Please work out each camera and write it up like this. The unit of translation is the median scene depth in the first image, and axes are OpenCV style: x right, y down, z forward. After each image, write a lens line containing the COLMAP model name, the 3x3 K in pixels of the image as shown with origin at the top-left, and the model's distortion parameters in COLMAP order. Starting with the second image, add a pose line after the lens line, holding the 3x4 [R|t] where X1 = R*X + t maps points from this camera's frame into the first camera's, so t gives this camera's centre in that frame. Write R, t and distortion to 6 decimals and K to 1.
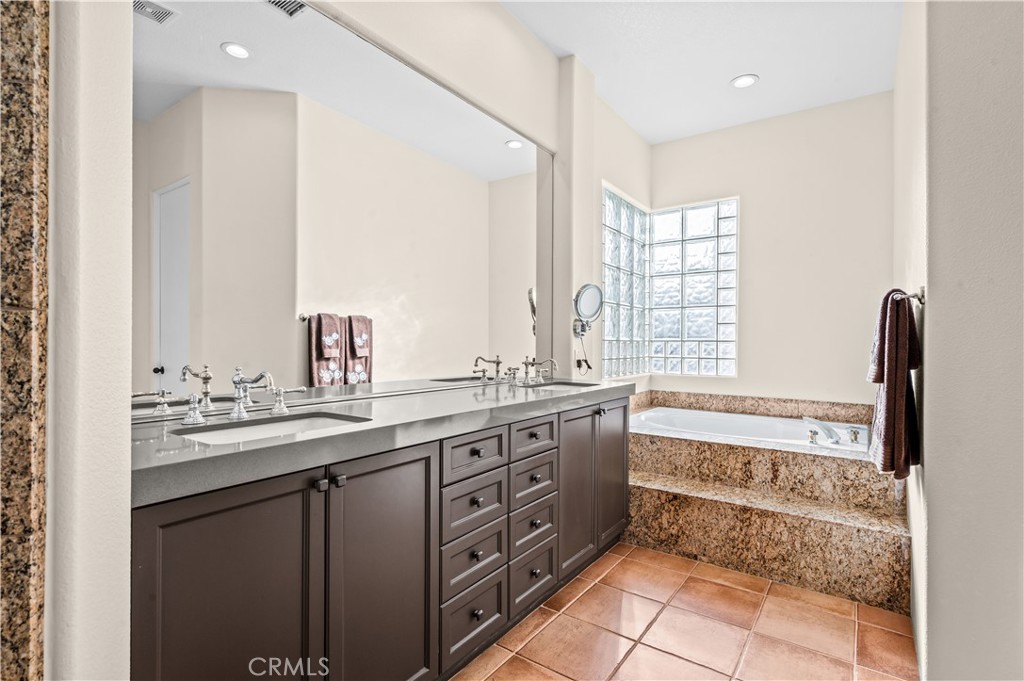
lens RADIAL K [[492.4, 0, 511.2], [0, 492.4, 342.9], [0, 0, 1]] dist [0.000947, -0.000572]
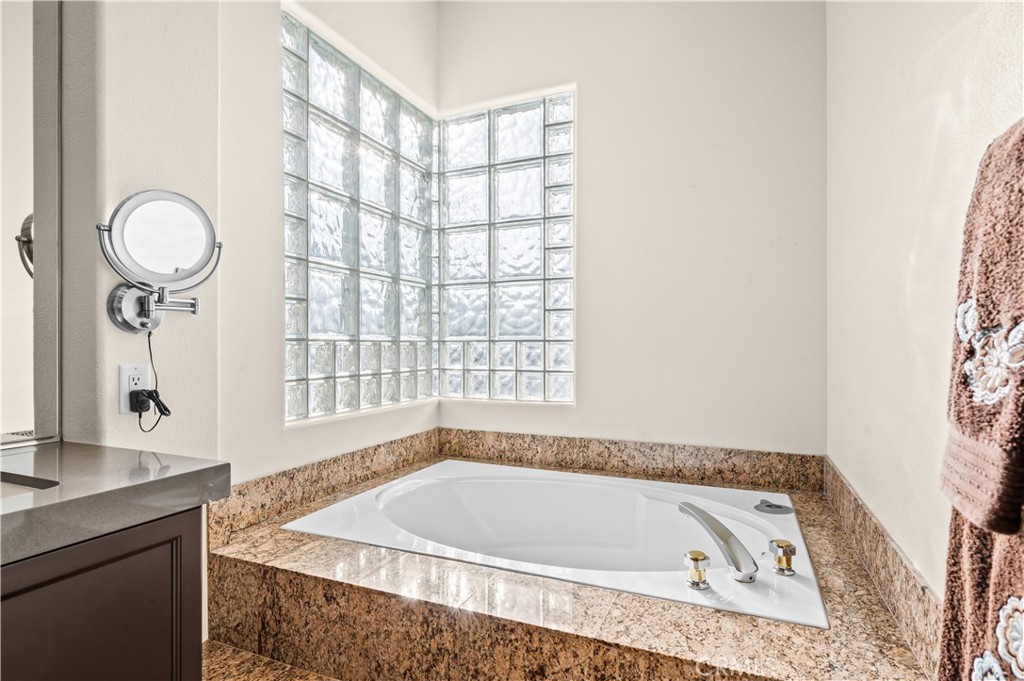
lens RADIAL K [[528.5, 0, 512.4], [0, 528.5, 343.2], [0, 0, 1]] dist [-0.001522, -0.000050]
pose [[0.976994, -0.006210, 0.213176, 0.251480], [0.007128, 0.999968, -0.003538, 0.000753], [-0.213147, 0.004976, 0.977007, 0.410987]]
